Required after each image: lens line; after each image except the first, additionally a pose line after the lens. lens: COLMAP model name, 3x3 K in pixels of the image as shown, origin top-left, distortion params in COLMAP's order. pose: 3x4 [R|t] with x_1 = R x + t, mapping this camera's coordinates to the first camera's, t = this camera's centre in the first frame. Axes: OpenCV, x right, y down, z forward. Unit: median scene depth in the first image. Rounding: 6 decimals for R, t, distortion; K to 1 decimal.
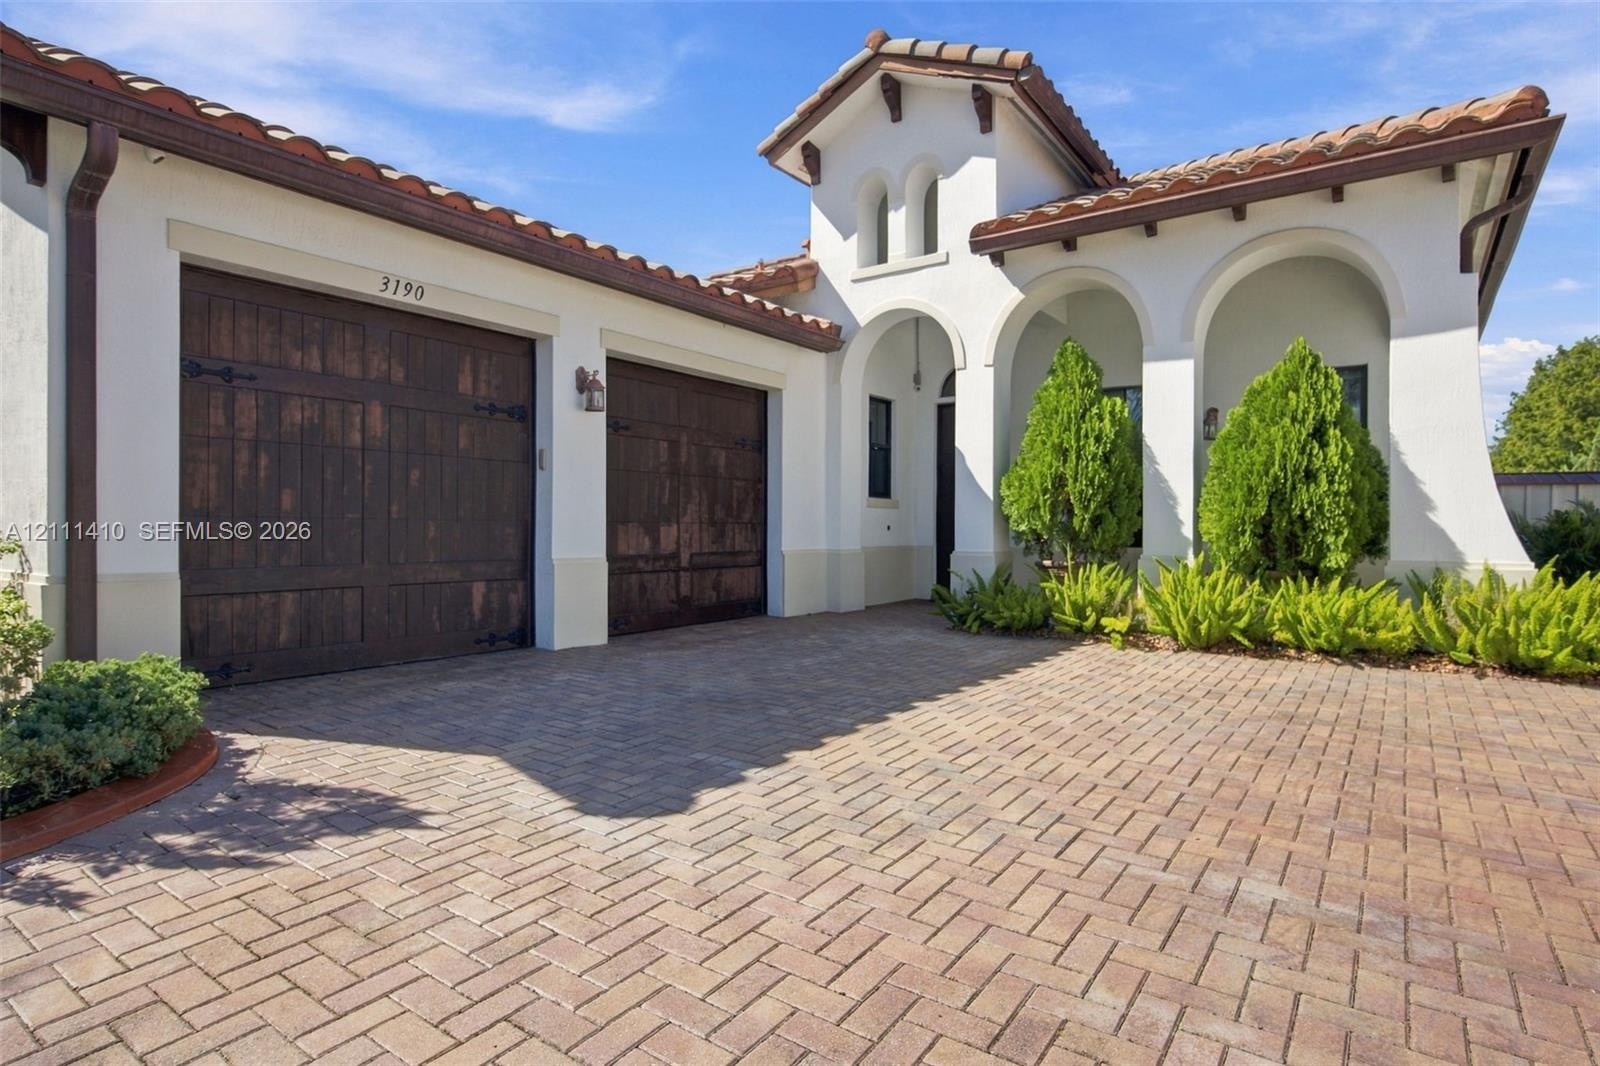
lens RADIAL K [[808.0, 0, 800.0], [0, 808.0, 533.0], [0, 0, 1]] dist [0.001540, 0.000016]
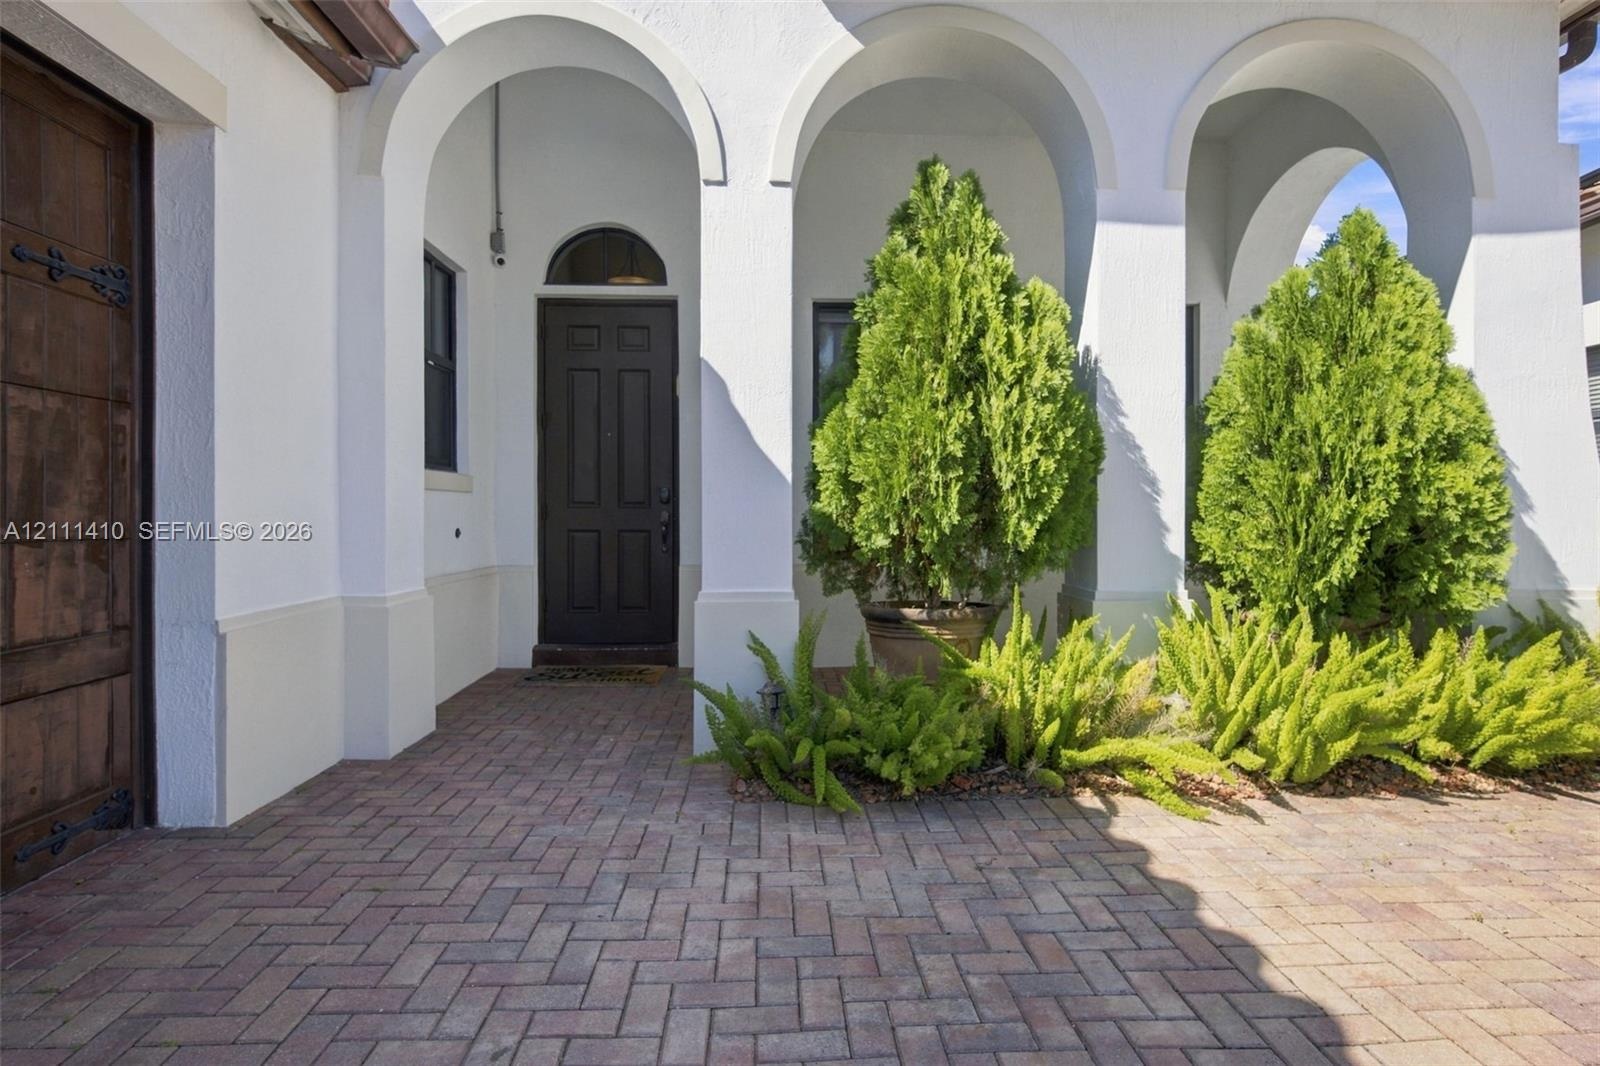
lens RADIAL K [[828.7, 0, 805.1], [0, 828.7, 513.3], [0, 0, 1]] dist [0.004668, 0.000717]
pose [[0.774903, -0.007000, 0.632042, -0.059505], [0.008055, 0.999967, 0.001199, -0.024517], [-0.632029, 0.004162, 0.774933, 0.710210]]
